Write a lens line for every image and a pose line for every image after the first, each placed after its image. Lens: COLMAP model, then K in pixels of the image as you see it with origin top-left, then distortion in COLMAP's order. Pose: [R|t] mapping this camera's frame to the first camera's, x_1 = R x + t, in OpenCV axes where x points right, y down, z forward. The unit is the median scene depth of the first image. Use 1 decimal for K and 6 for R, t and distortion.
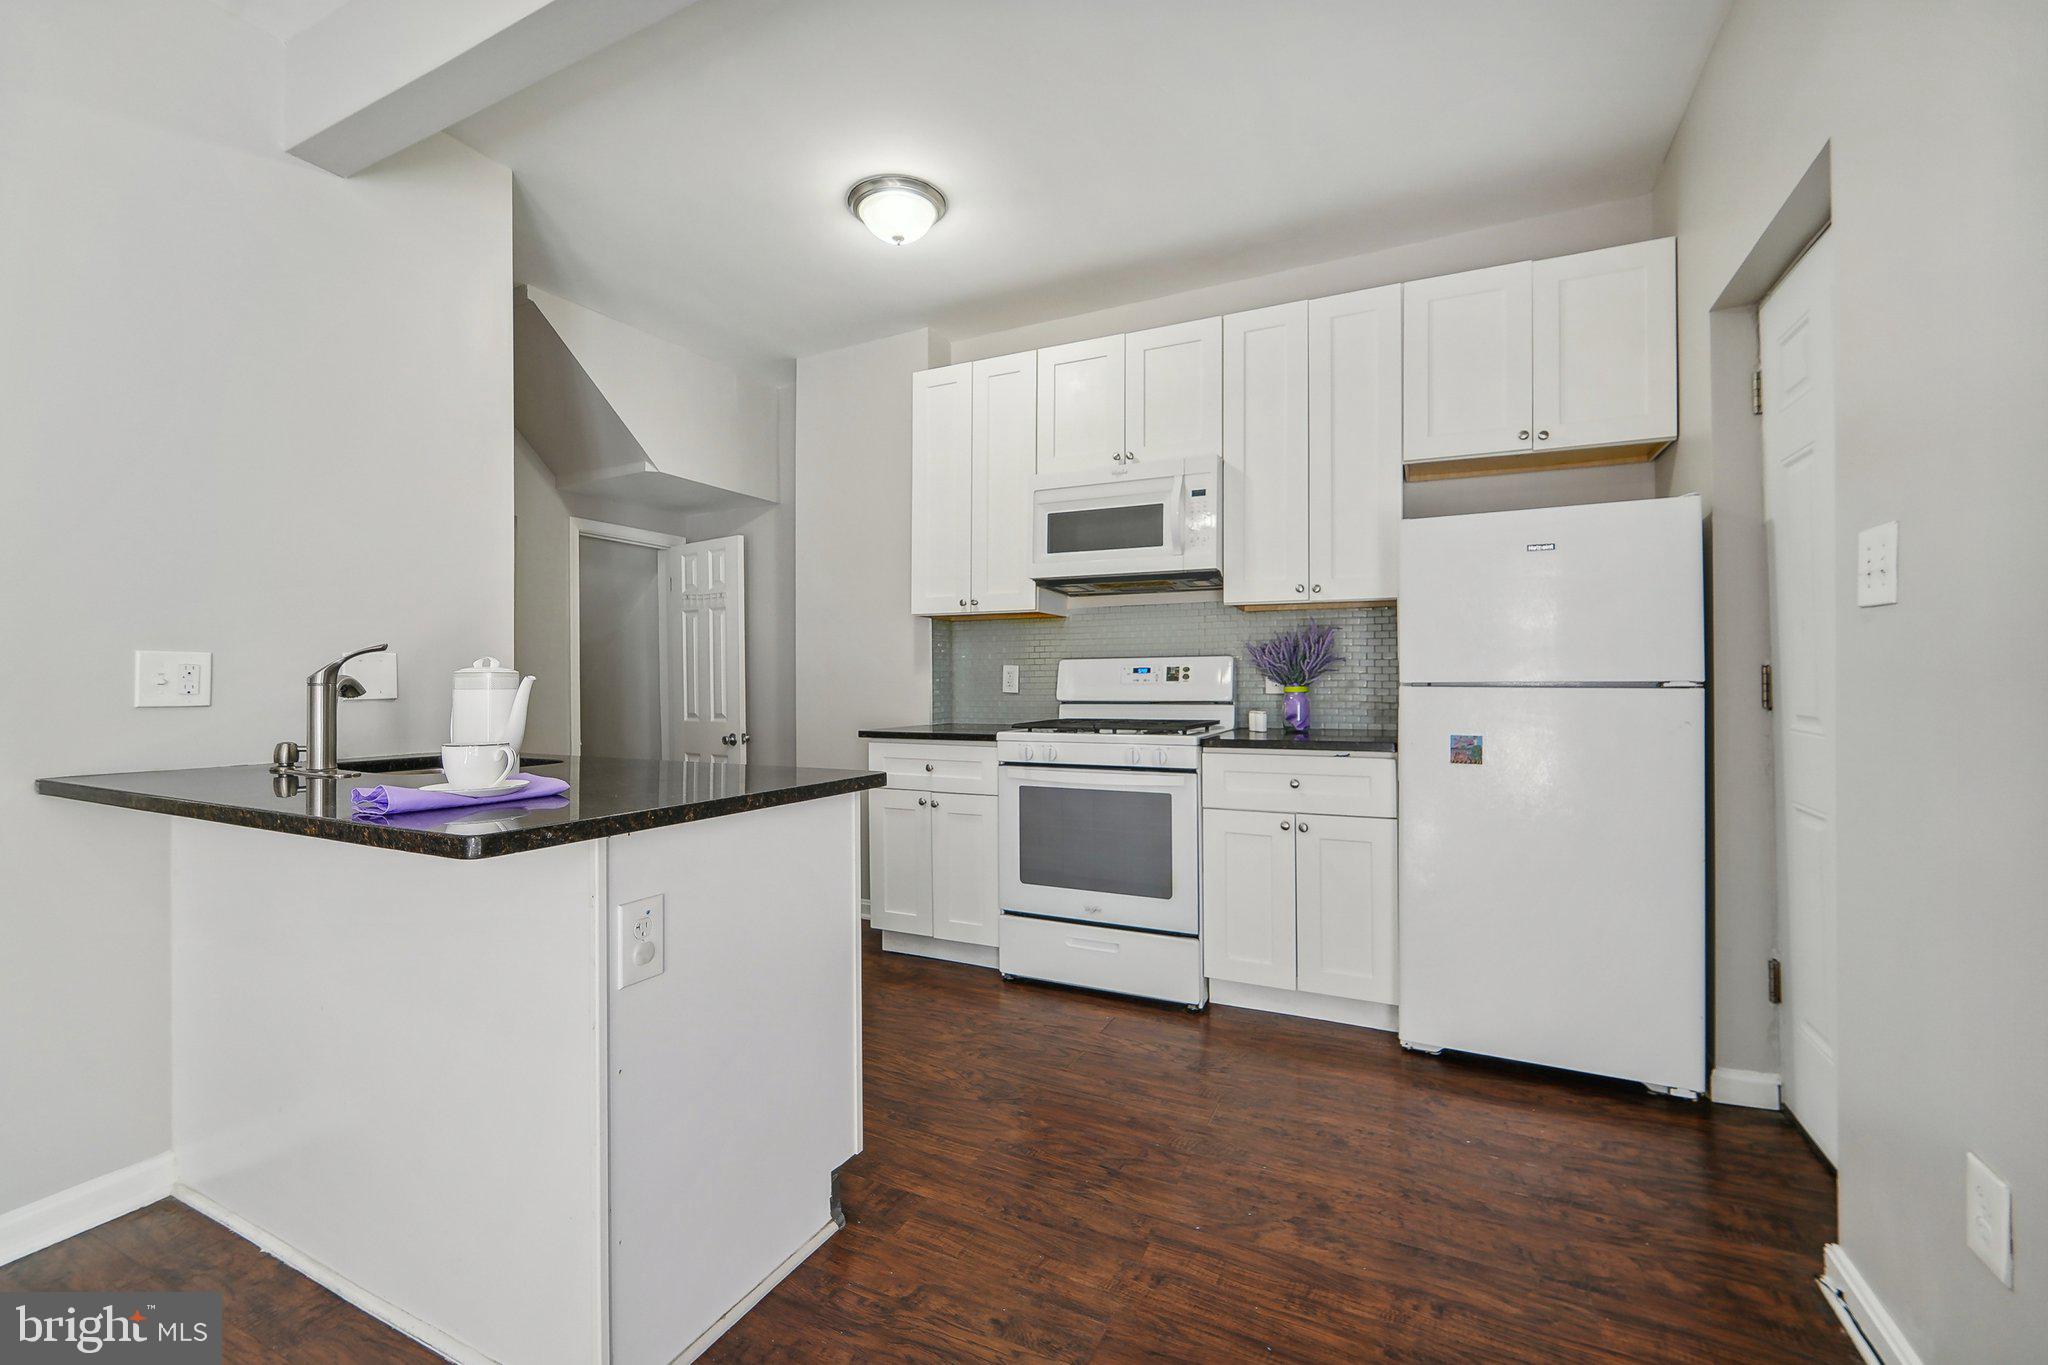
lens RADIAL K [[830.7, 0, 1033.6], [0, 830.7, 673.8], [0, 0, 1]] dist [-0.002827, 0.000136]
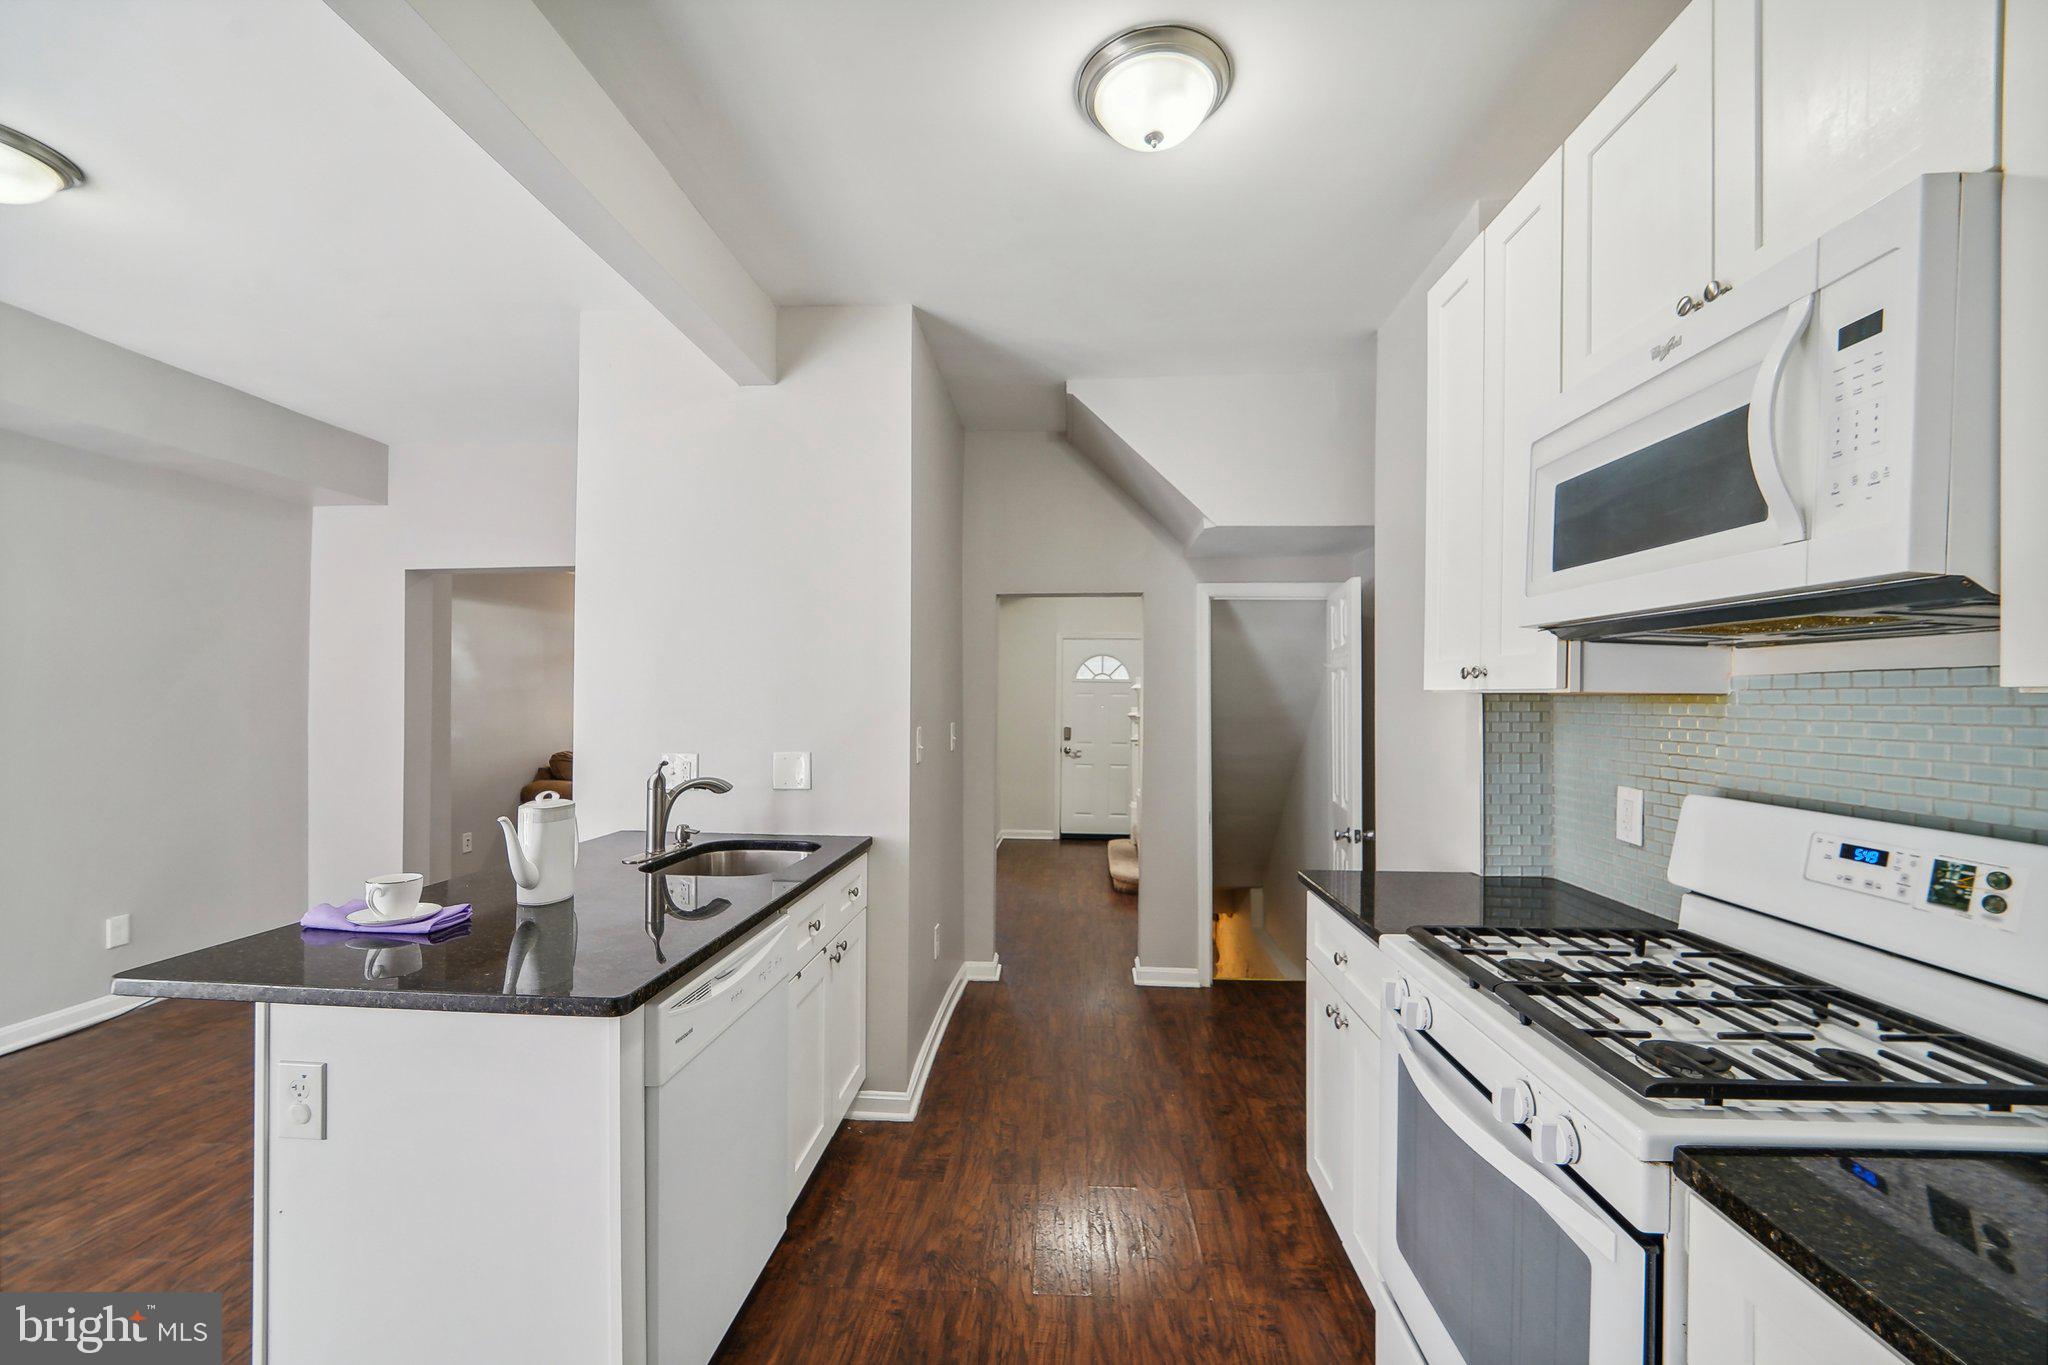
lens RADIAL K [[828.7, 0, 1021.3], [0, 828.7, 711.0], [0, 0, 1]] dist [-0.000616, 0.000224]
pose [[0.373400, 0.021396, -0.927424, 0.337613], [-0.000862, 0.999742, 0.022717, -0.076814], [0.927670, -0.007683, 0.373321, 0.547173]]
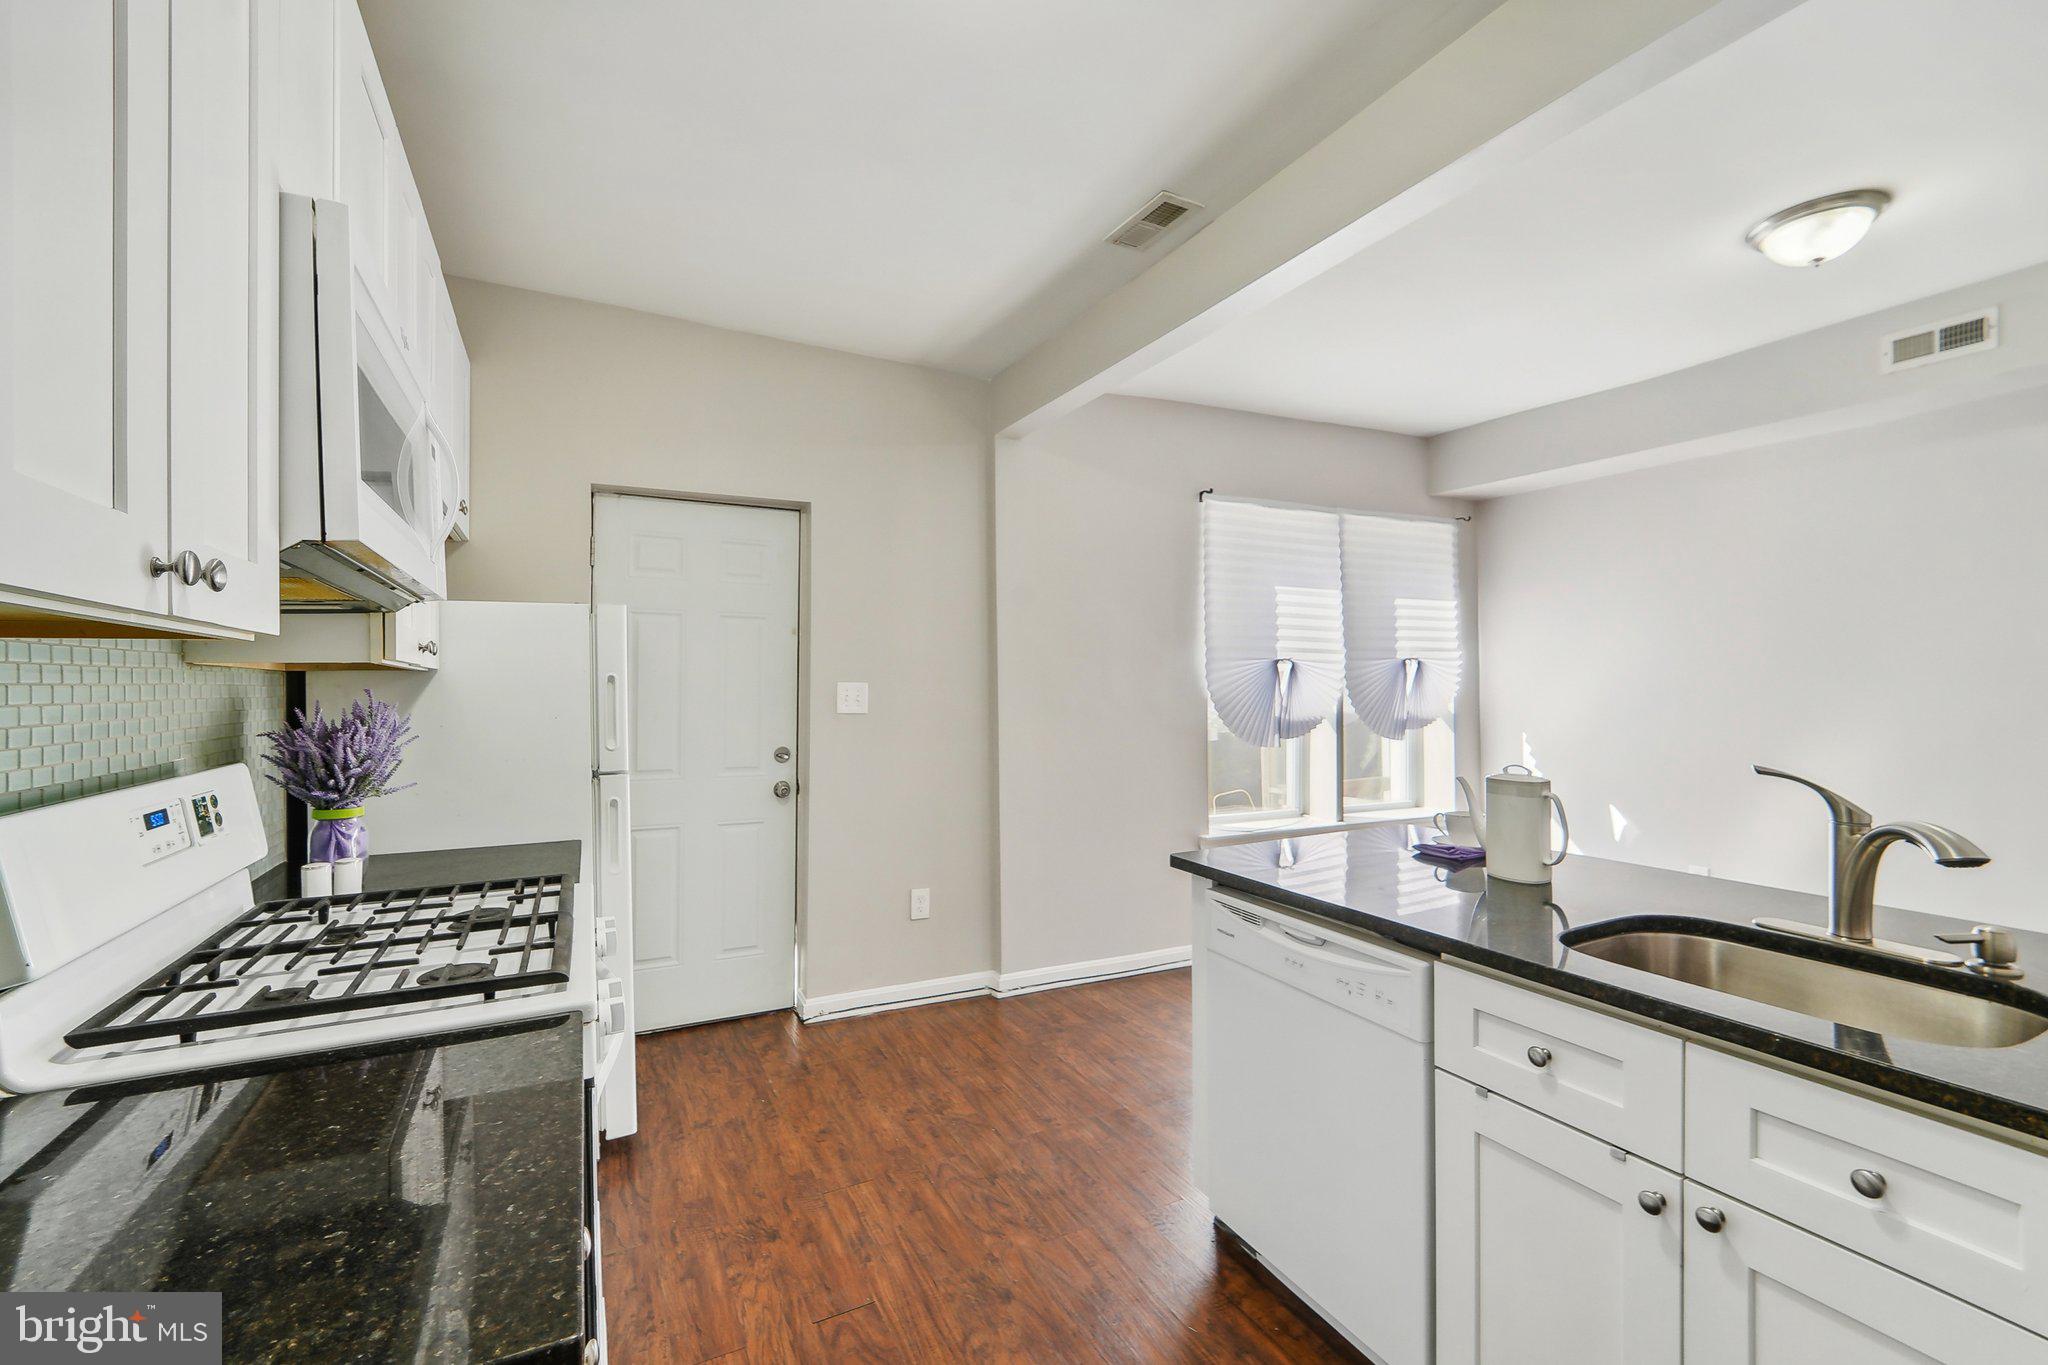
lens RADIAL K [[855.9, 0, 1028.6], [0, 855.9, 694.5], [0, 0, 1]] dist [0.013022, -0.000050]
pose [[-0.804180, -0.002933, 0.594379, -0.388414], [-0.002609, 0.999996, 0.001405, -0.059346], [-0.594380, -0.000420, -0.804184, 1.113987]]
